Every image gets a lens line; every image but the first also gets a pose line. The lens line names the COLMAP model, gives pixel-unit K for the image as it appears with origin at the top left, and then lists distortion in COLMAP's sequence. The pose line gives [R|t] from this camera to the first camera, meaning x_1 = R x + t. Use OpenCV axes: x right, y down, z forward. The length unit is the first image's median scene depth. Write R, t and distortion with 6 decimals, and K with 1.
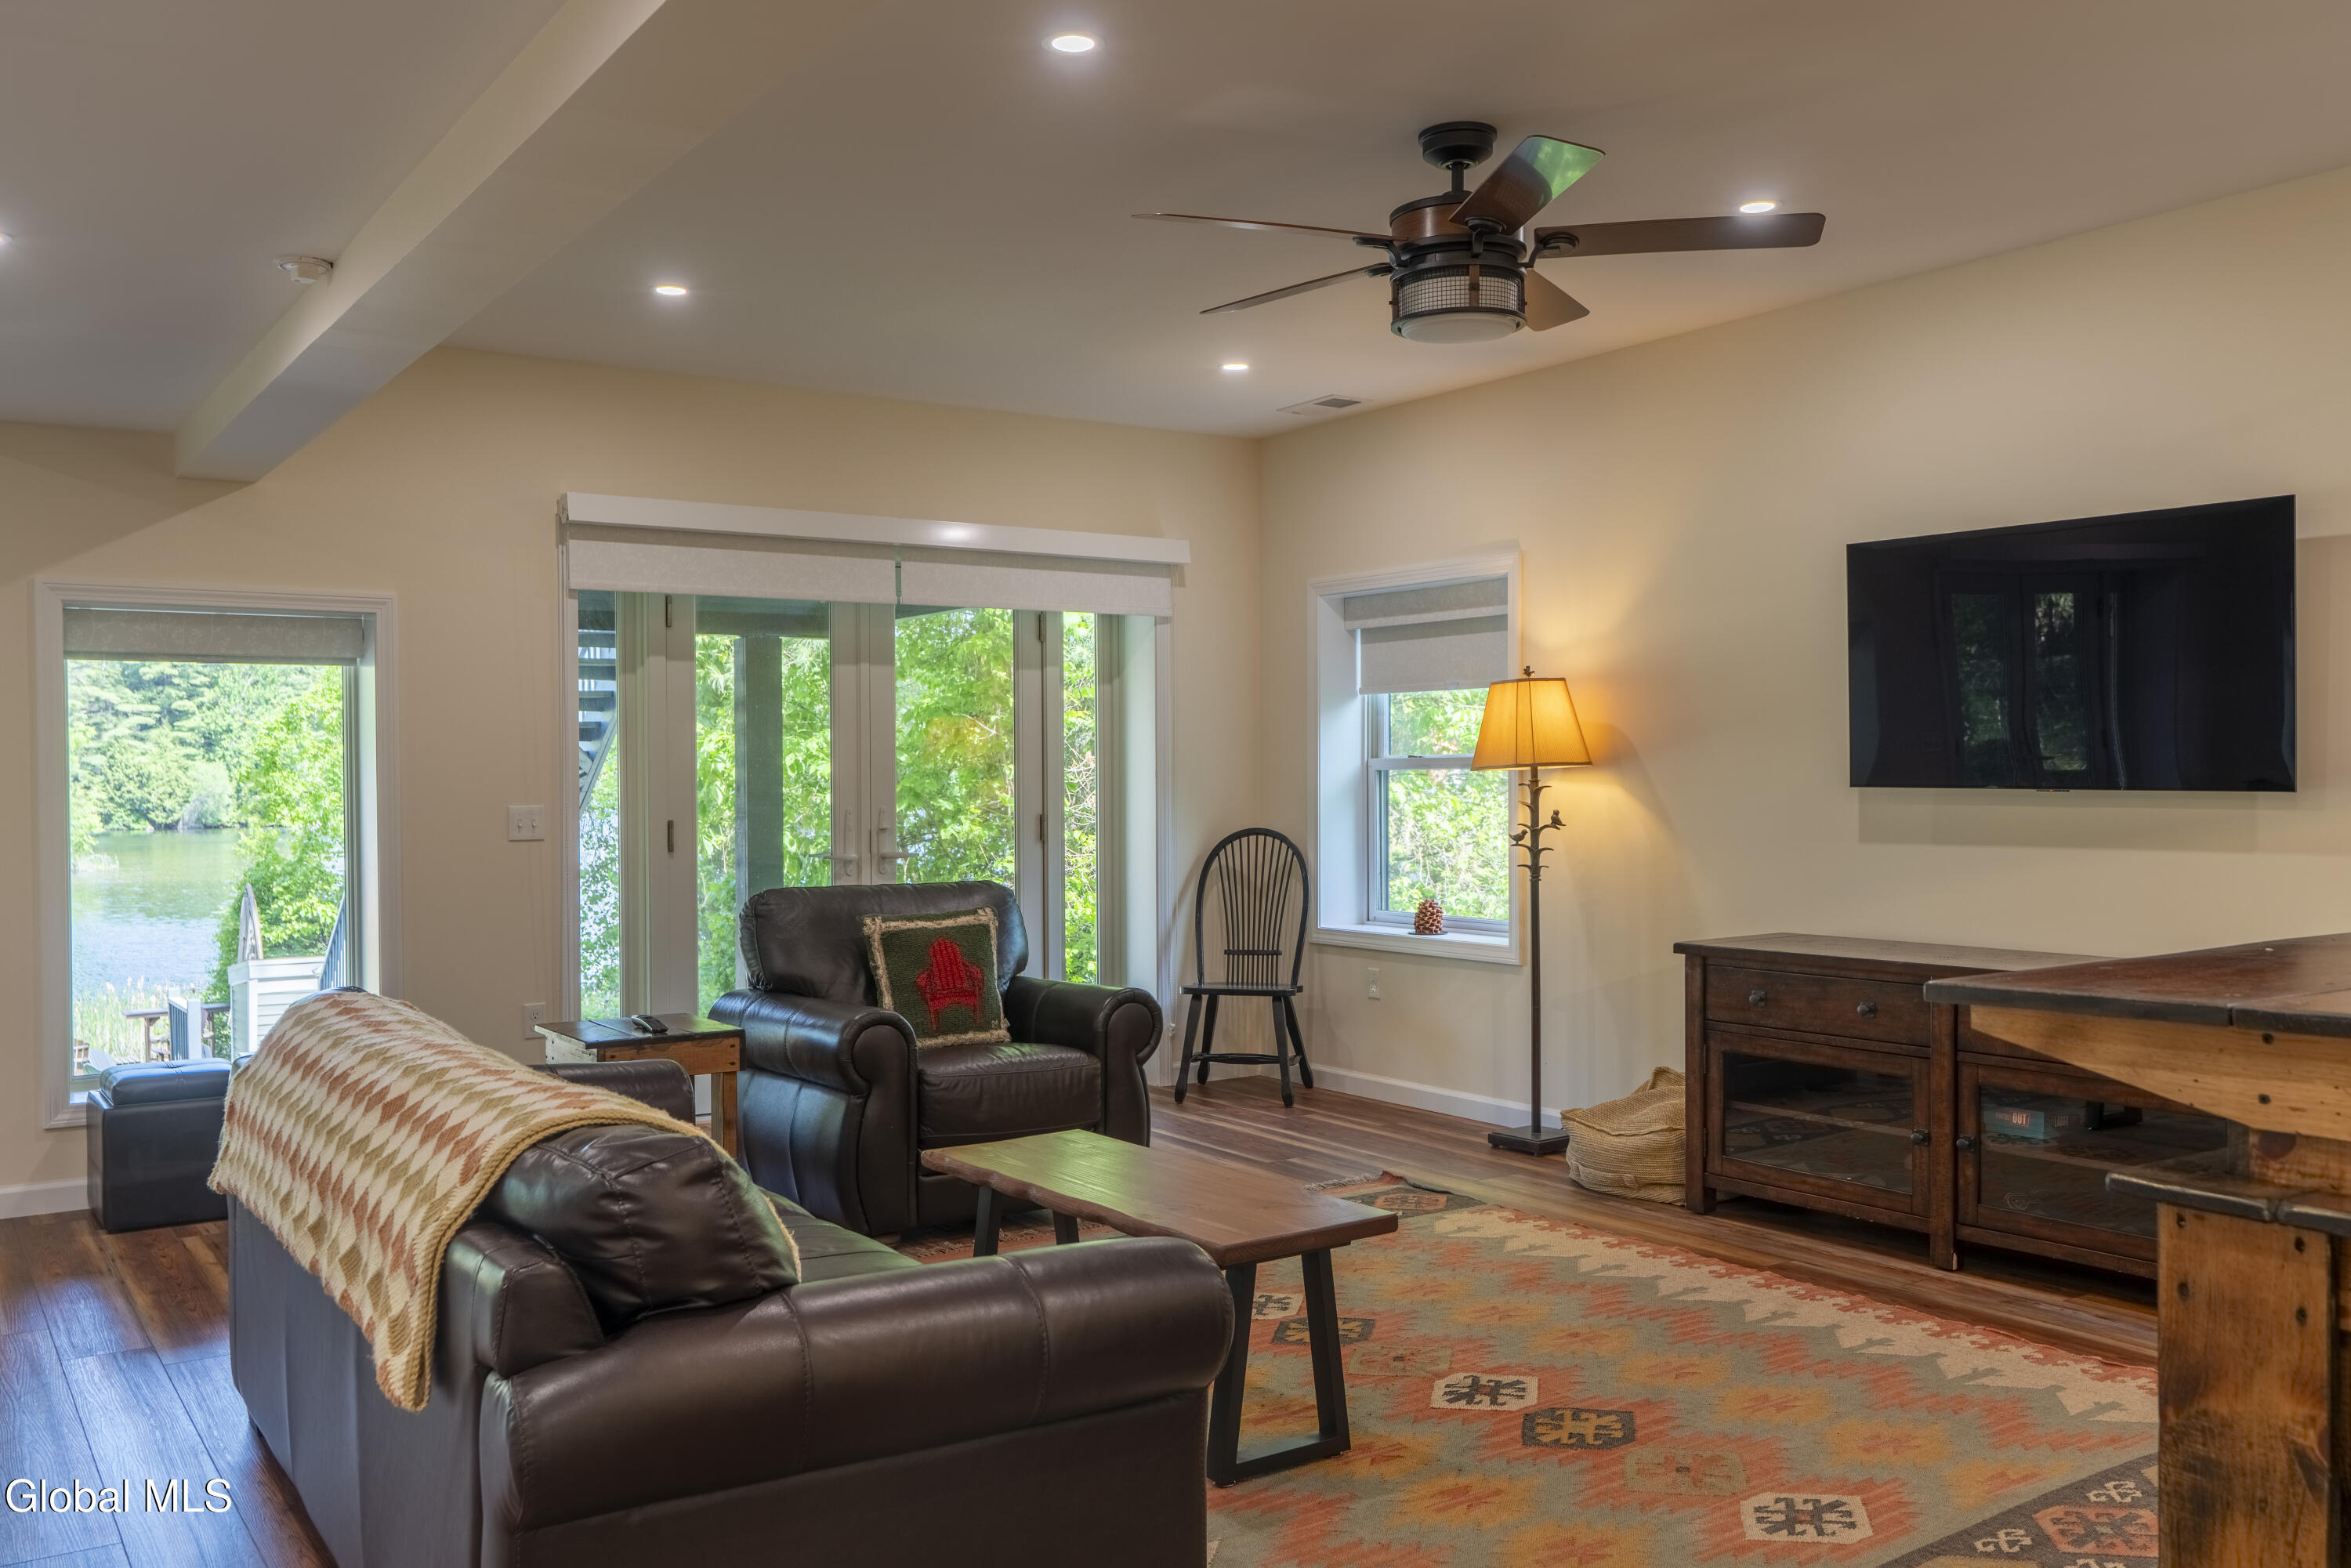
lens RADIAL K [[1925.3, 0, 1175.5], [0, 1925.3, 784.0], [0, 0, 1]] dist [0.009837, 0.006321]
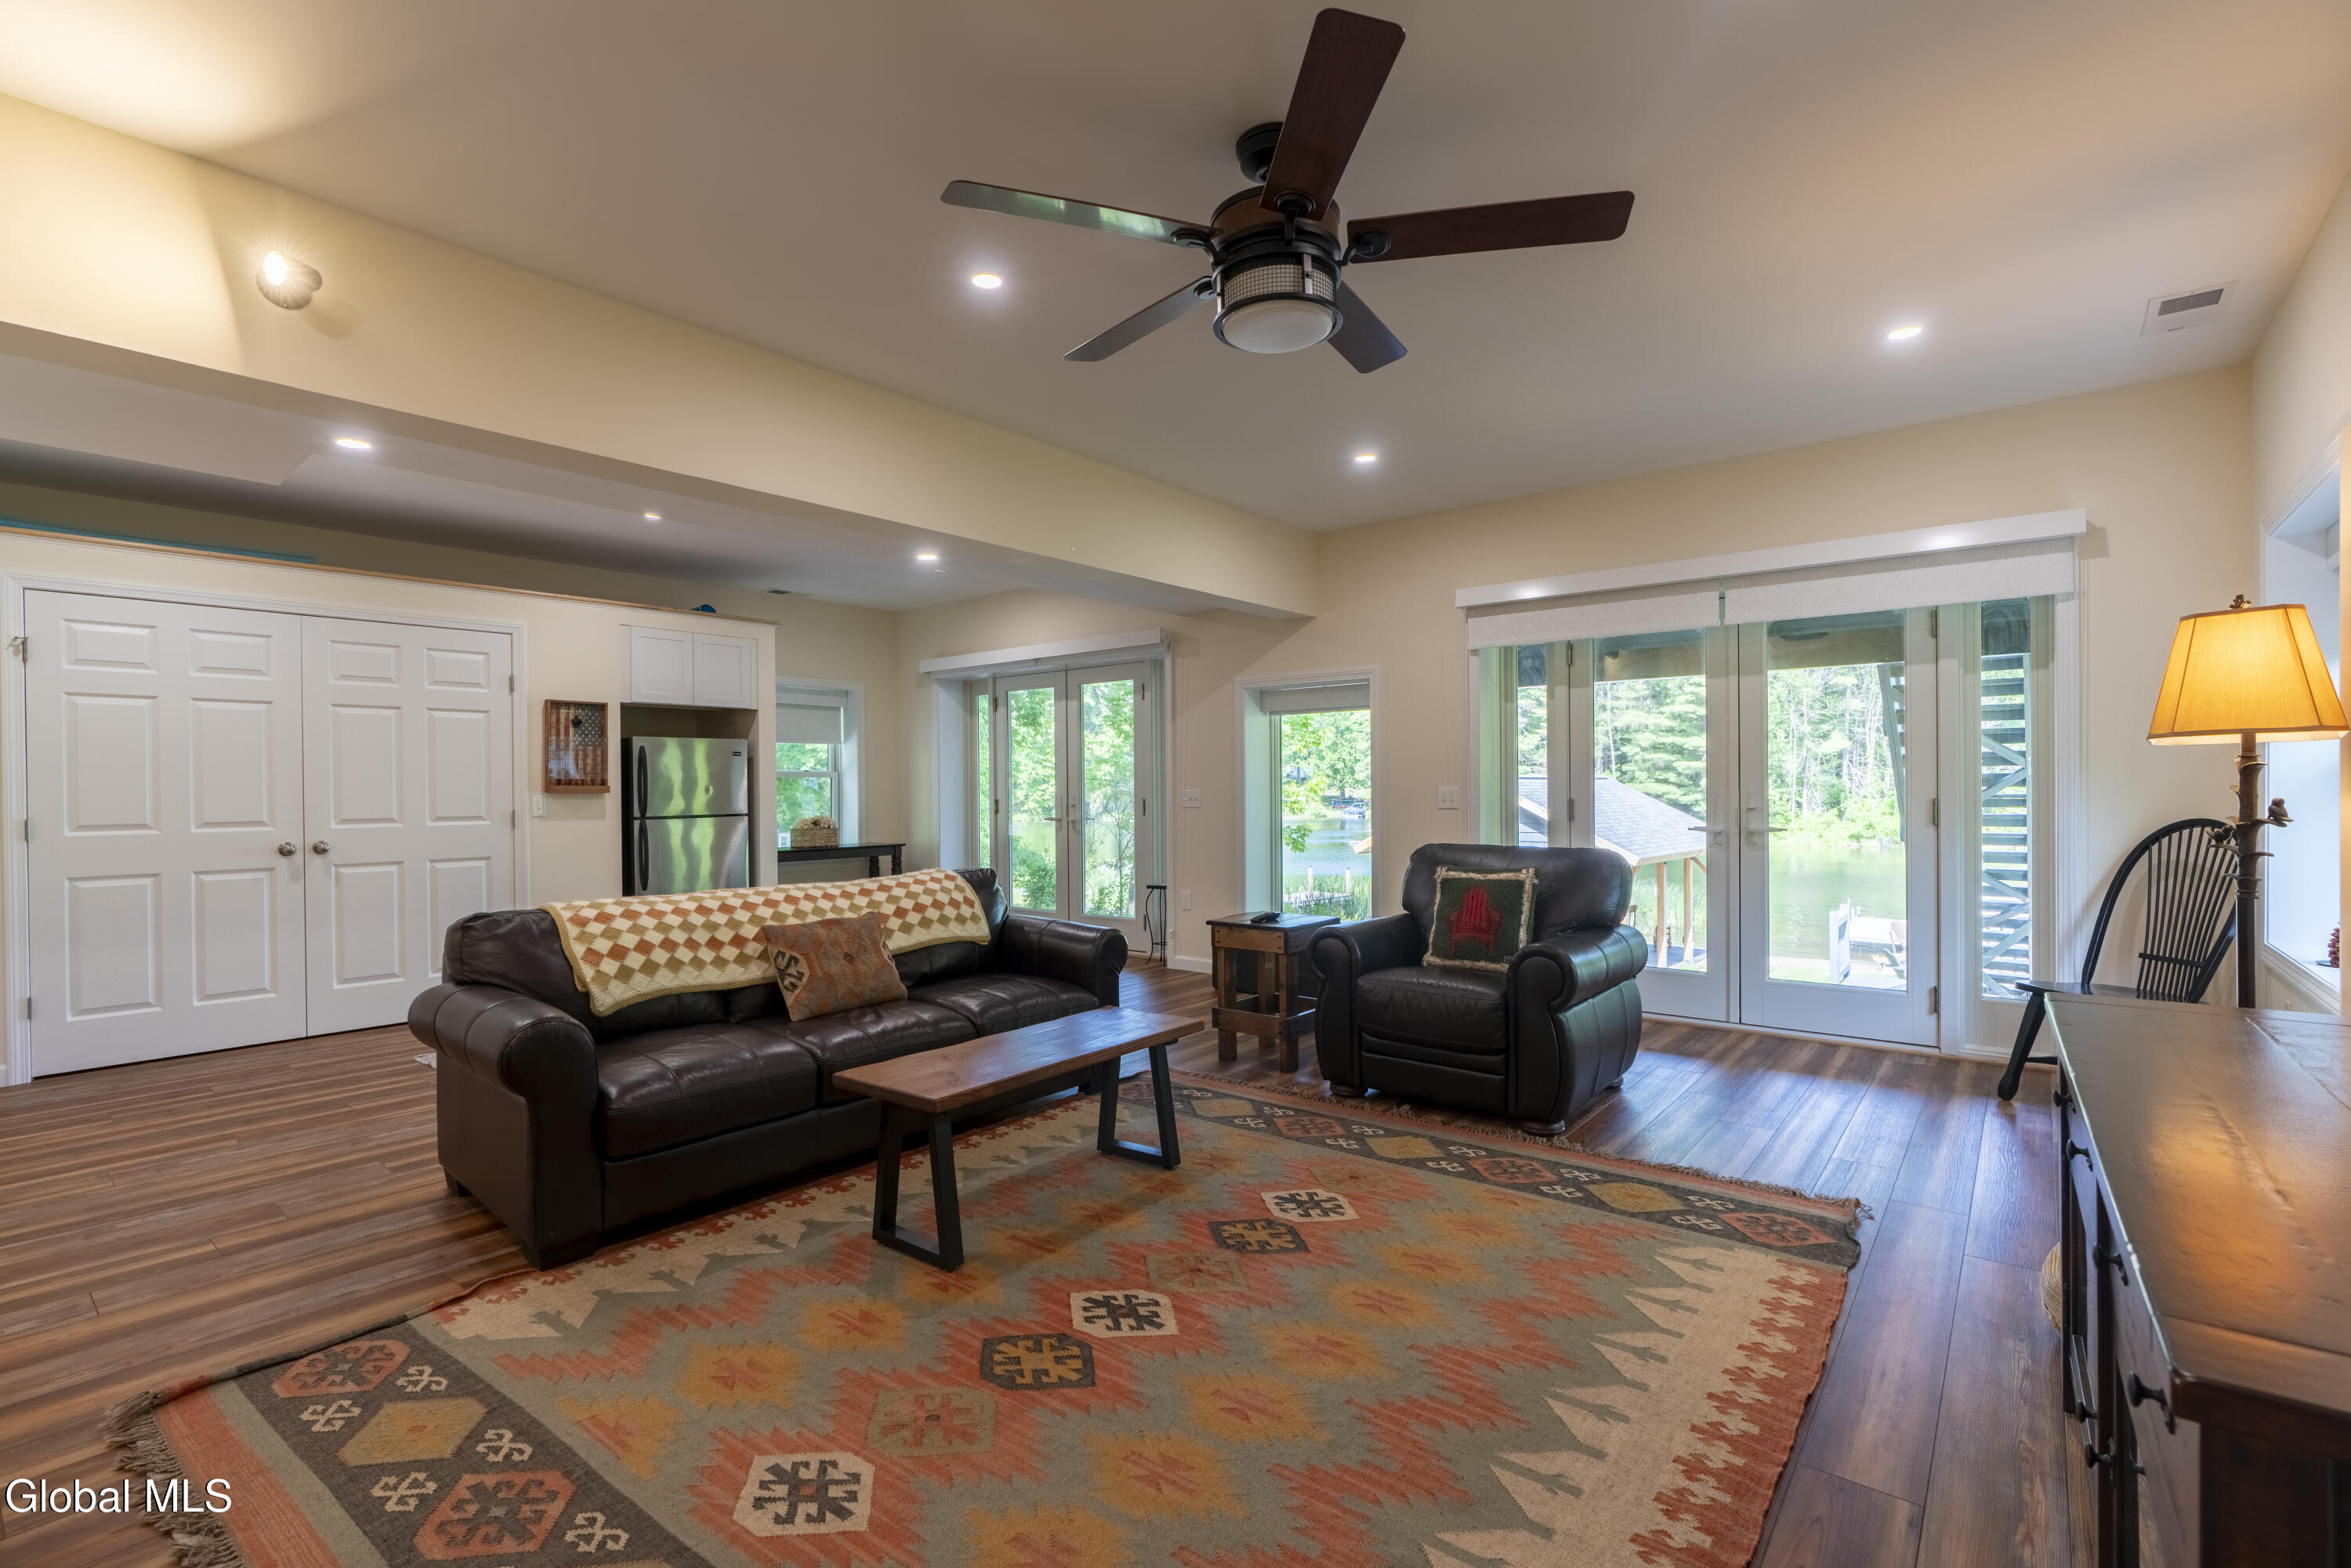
lens RADIAL K [[1069.8, 0, 1161.0], [0, 1069.8, 789.6], [0, 0, 1]] dist [-0.005080, 0.004907]
pose [[0.279752, 0.004466, -0.960062, 0.599412], [0.001934, 0.999985, 0.005215, 0.010186], [0.960070, -0.003316, 0.279739, 0.677614]]
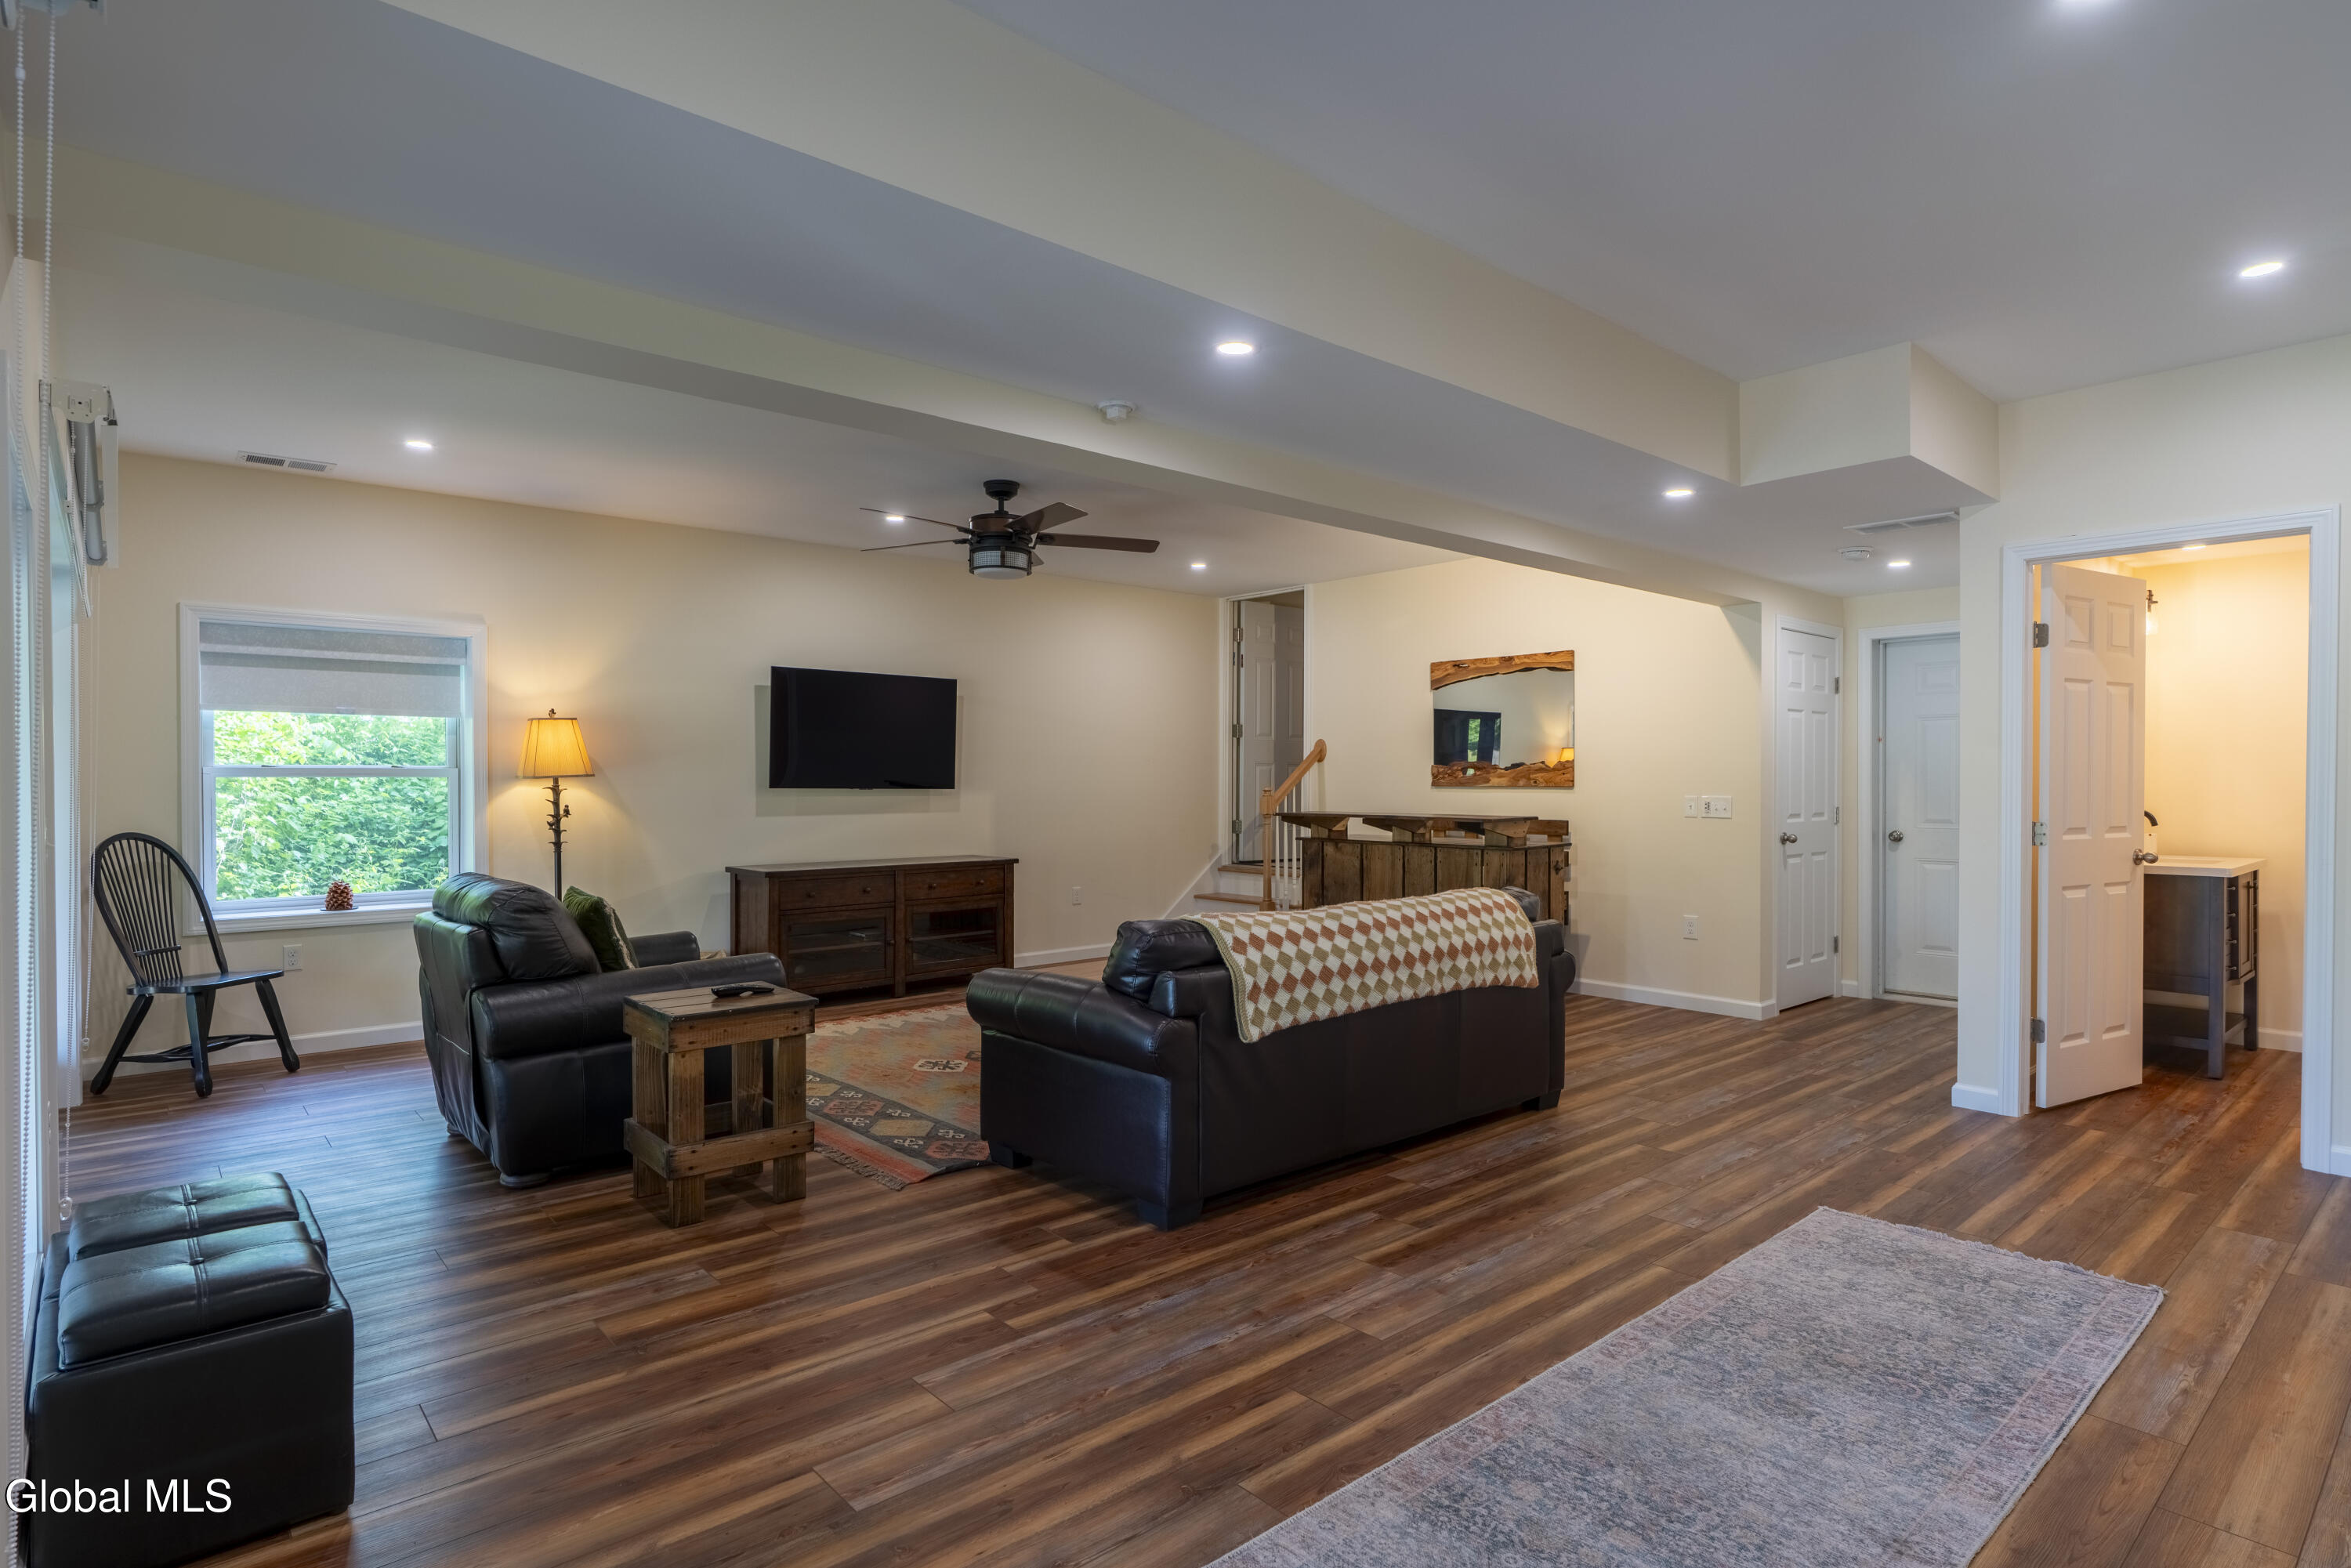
lens RADIAL K [[1190.3, 0, 1163.2], [0, 1190.3, 792.2], [0, 0, 1]] dist [0.000422, 0.000633]
pose [[-0.127346, -0.003827, 0.991851, -1.052066], [0.007154, 0.999963, 0.004777, 0.003411], [-0.991833, 0.007704, -0.127314, 0.865395]]
